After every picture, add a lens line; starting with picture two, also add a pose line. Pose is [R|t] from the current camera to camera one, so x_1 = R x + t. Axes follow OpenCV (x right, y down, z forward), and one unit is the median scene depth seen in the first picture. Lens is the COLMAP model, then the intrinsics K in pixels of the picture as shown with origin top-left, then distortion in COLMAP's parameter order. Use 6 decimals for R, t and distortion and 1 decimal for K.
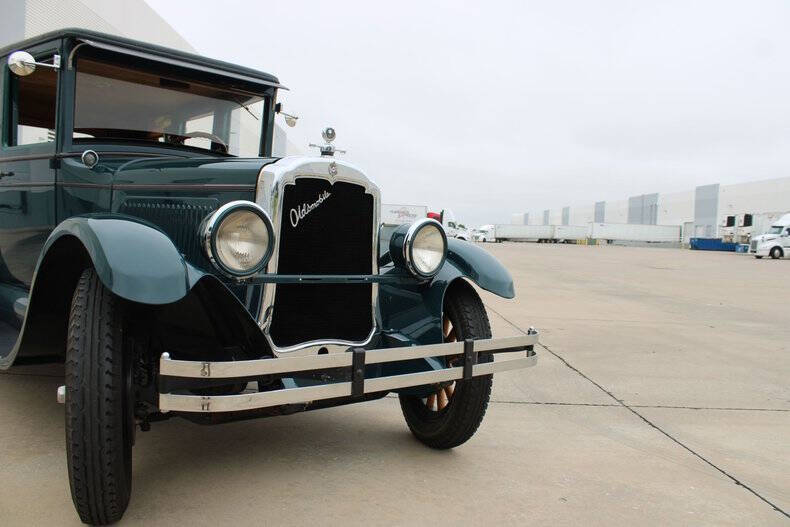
lens RADIAL K [[669.7, 0, 400.5], [0, 669.7, 261.1], [0, 0, 1]] dist [-0.163242, 0.149047]
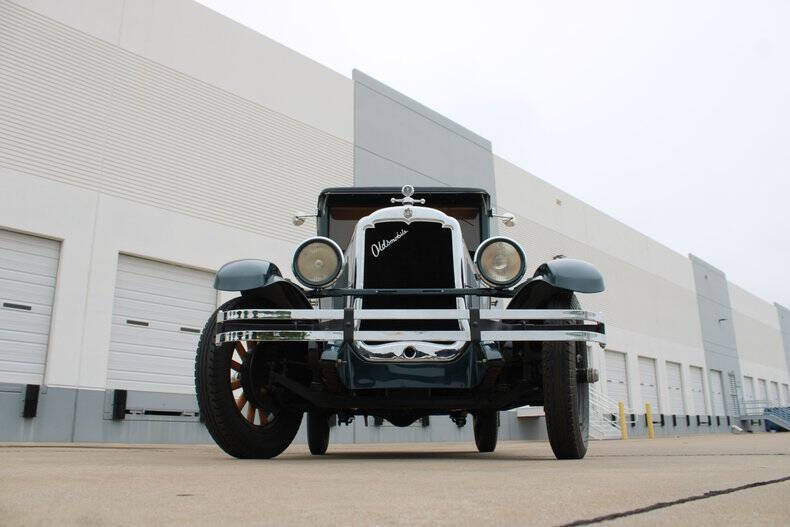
lens RADIAL K [[669.7, 0, 391.5], [0, 669.7, 267.7], [0, 0, 1]] dist [-0.163242, 0.149047]
pose [[0.712962, -0.237115, -0.659895, 0.690494], [0.020289, 0.947673, -0.318599, 0.368529], [0.700909, 0.213760, 0.680465, 0.083045]]
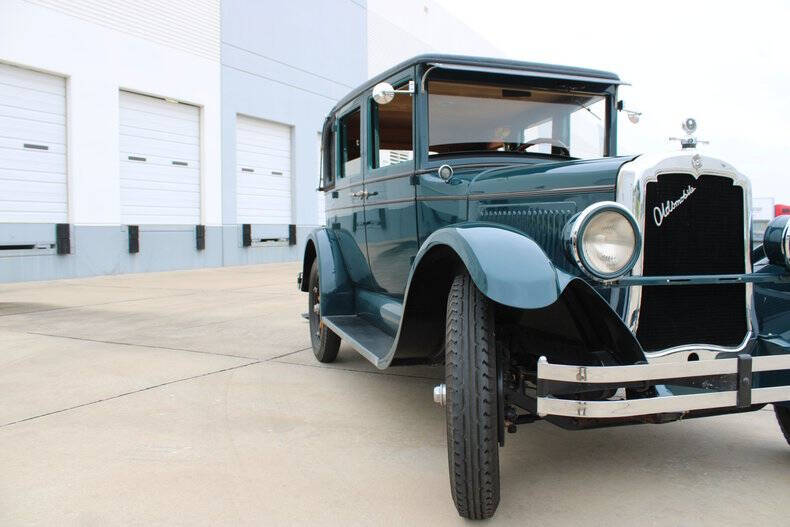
lens RADIAL K [[669.7, 0, 394.1], [0, 669.7, 262.9], [0, 0, 1]] dist [-0.163242, 0.149047]
pose [[0.879641, -0.036403, -0.474243, -0.045431], [0.033753, 0.999331, -0.014103, 0.001801], [0.474439, -0.003602, 0.880281, -0.001733]]
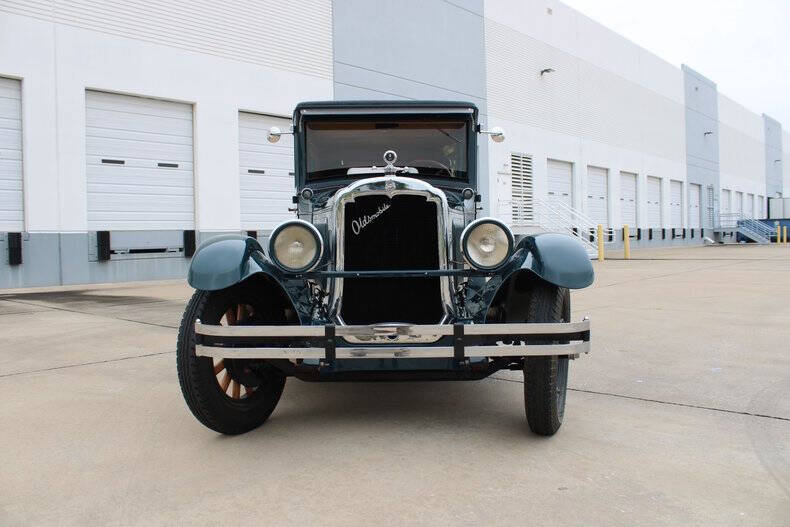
lens RADIAL K [[669.7, 0, 389.7], [0, 669.7, 271.2], [0, 0, 1]] dist [-0.163242, 0.149047]
pose [[0.728581, -0.029238, -0.684335, 0.701483], [0.028622, 0.999515, -0.012232, 0.034688], [0.684361, -0.010676, 0.729065, 0.083971]]
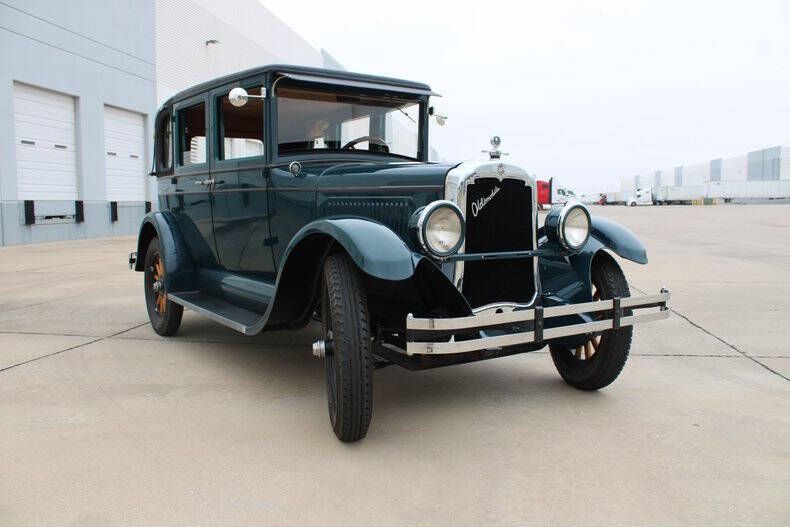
lens RADIAL K [[669.7, 0, 392.3], [0, 669.7, 262.3], [0, 0, 1]] dist [-0.163242, 0.149047]
pose [[0.984102, -0.041665, -0.172649, -0.088196], [0.049158, 0.998015, 0.039352, -0.018953], [0.170667, -0.047214, 0.984197, -0.277237]]
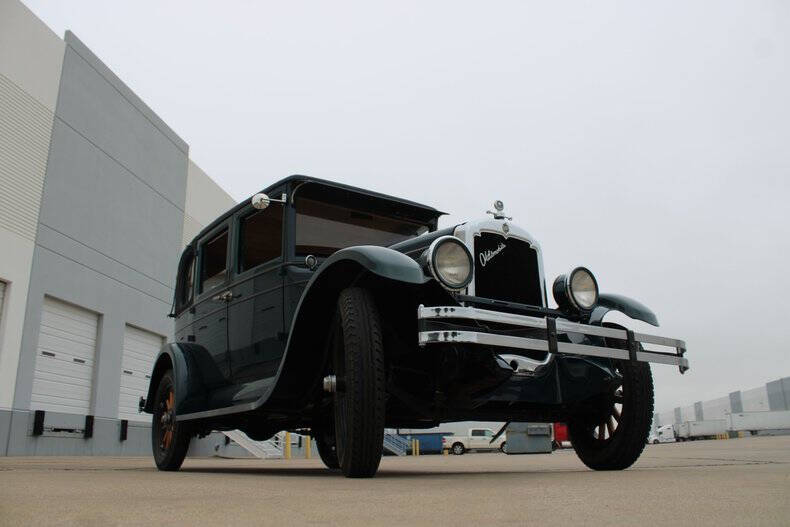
lens RADIAL K [[669.7, 0, 390.8], [0, 669.7, 260.5], [0, 0, 1]] dist [-0.163242, 0.149047]
pose [[0.979292, -0.117055, -0.165181, -0.107168], [0.056652, 0.941751, -0.331505, 0.336778], [0.194364, 0.315283, 0.928881, -0.260385]]
